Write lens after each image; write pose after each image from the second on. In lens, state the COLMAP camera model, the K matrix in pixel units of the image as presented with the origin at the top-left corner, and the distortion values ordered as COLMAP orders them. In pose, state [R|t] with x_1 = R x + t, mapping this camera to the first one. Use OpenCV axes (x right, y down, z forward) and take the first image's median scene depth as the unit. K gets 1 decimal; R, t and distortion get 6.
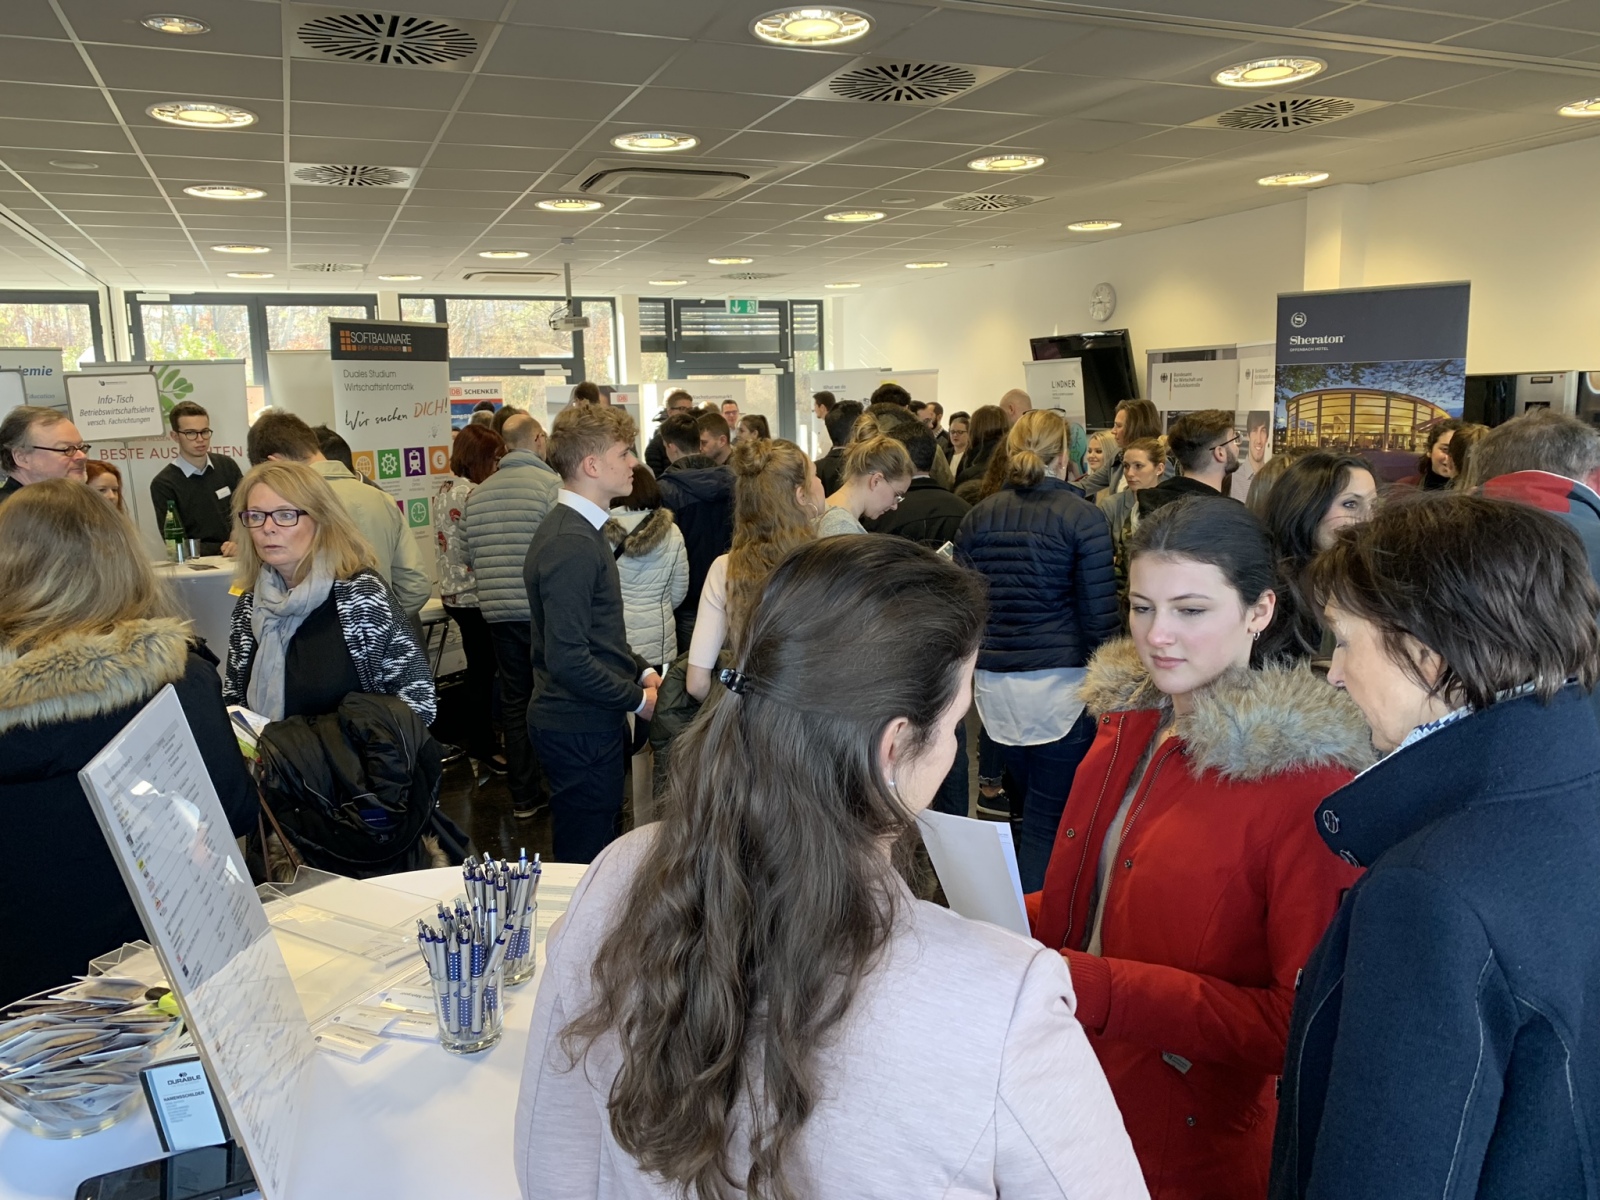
lens RADIAL K [[1224.8, 0, 800.0], [0, 1224.8, 600.0], [0, 0, 1]] dist [0.065689, -0.152641]
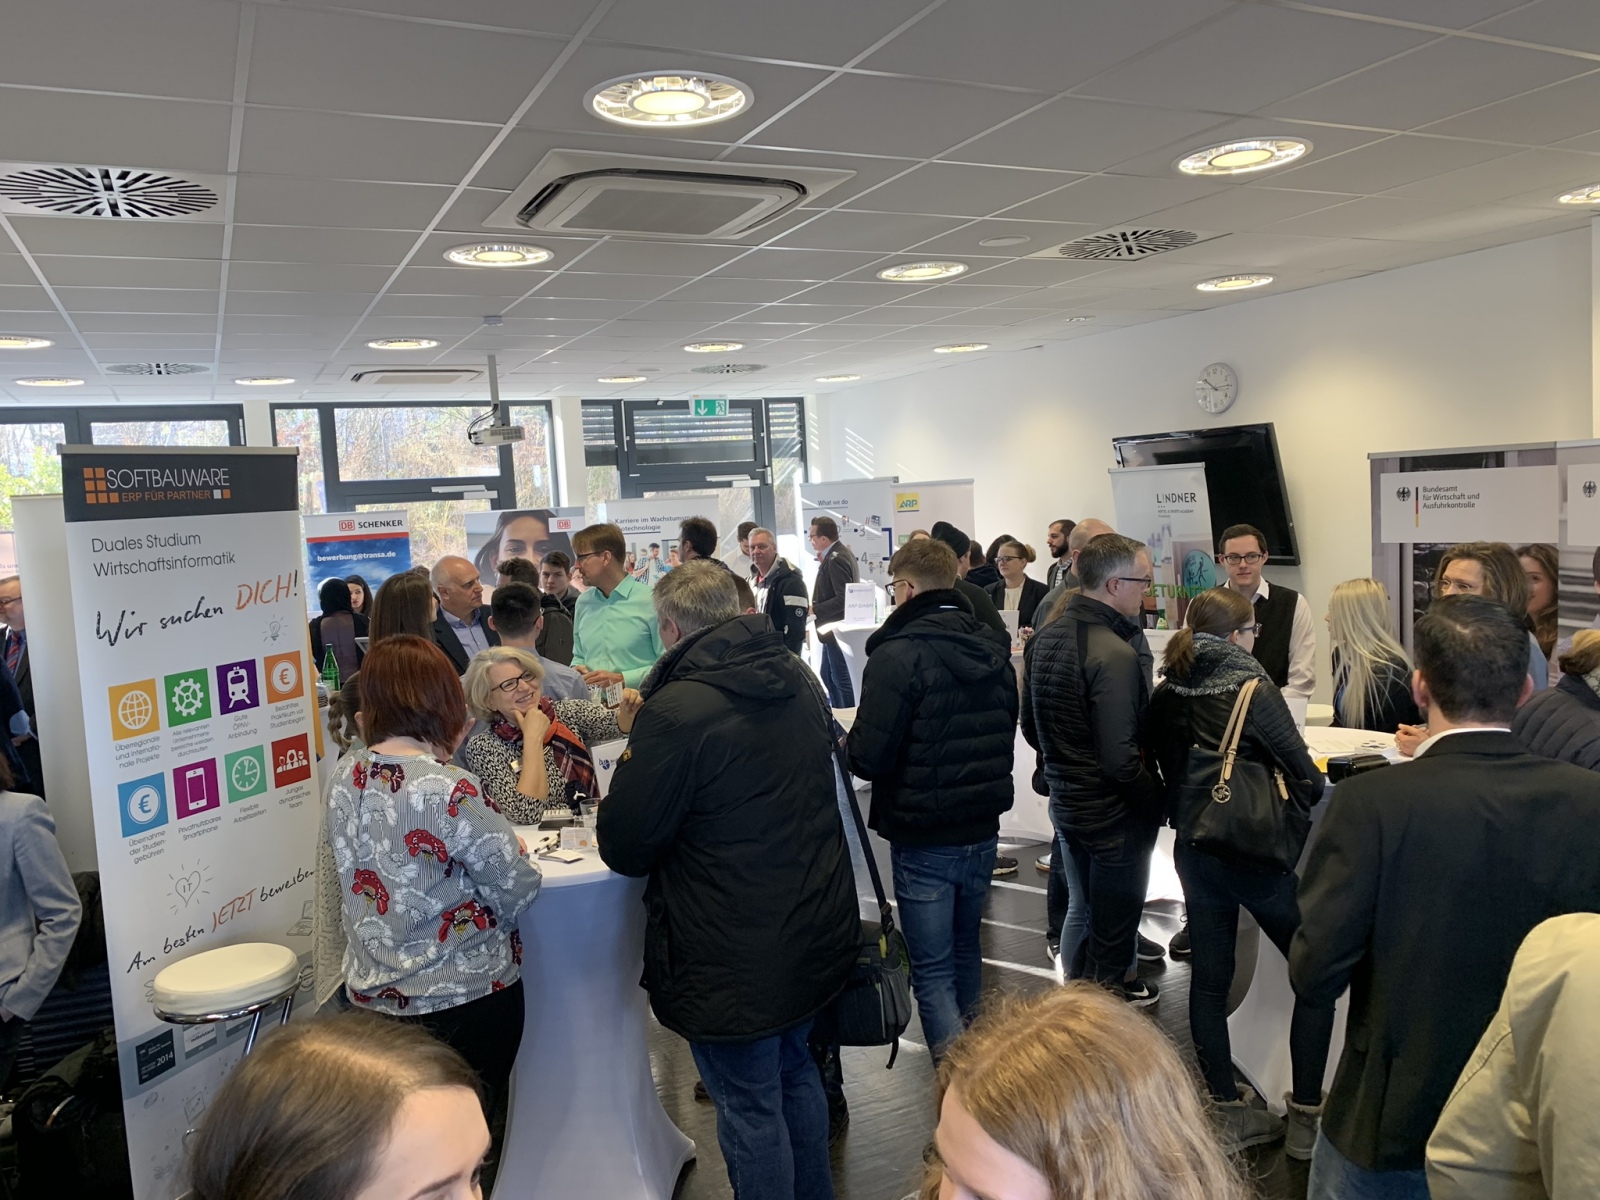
lens RADIAL K [[1227.7, 0, 800.0], [0, 1227.7, 600.0], [0, 0, 1]] dist [0.085353, -0.137990]
pose [[0.997480, -0.036537, 0.060814, -0.078387], [0.041147, 0.996230, -0.076373, -0.089661], [-0.057794, 0.078683, 0.995223, 0.372816]]
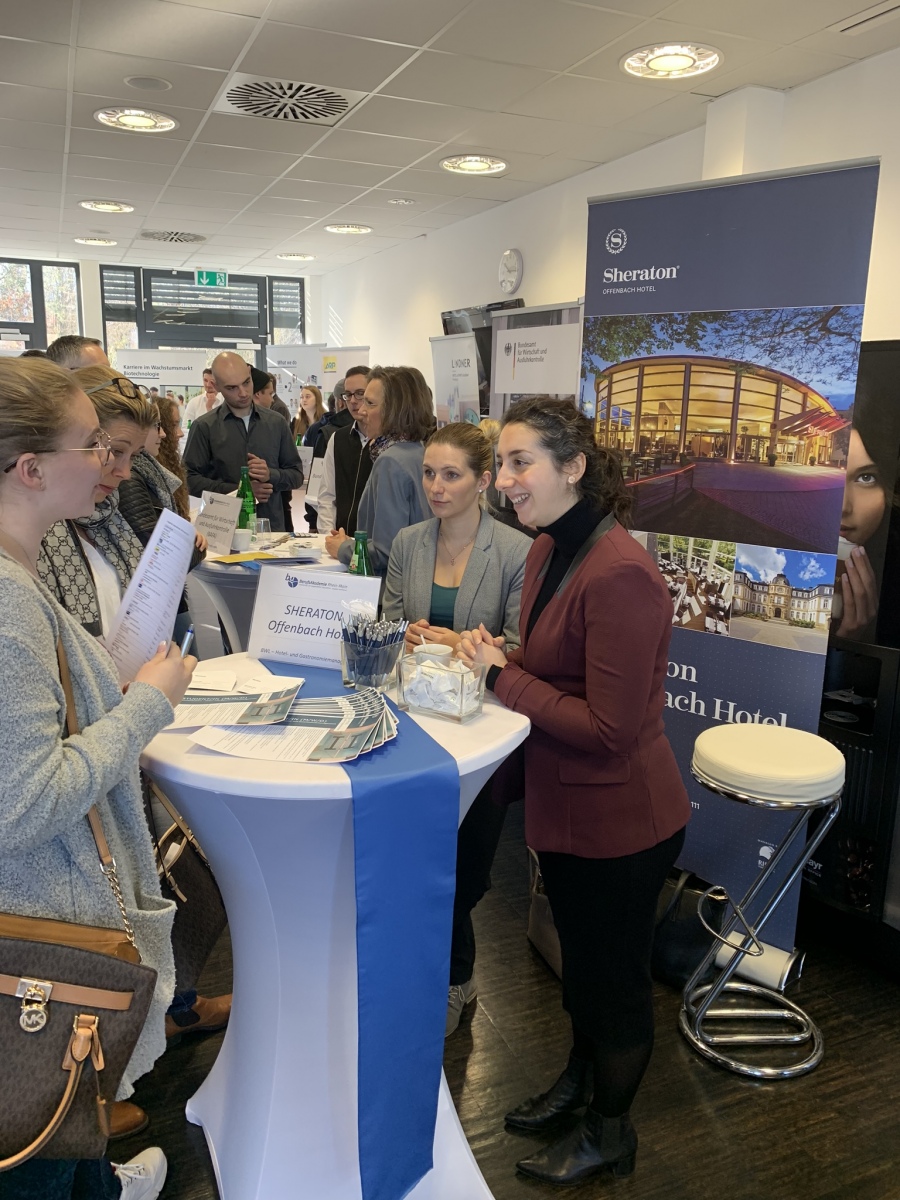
lens RADIAL K [[908.2, 0, 452.1], [0, 908.2, 629.9], [0, 0, 1]] dist [0.084586, -0.287293]
pose [[0.998869, 0.040798, 0.024436, 0.267450], [-0.042876, 0.994871, 0.091611, -0.060331], [-0.020573, -0.092555, 0.995495, 0.443707]]
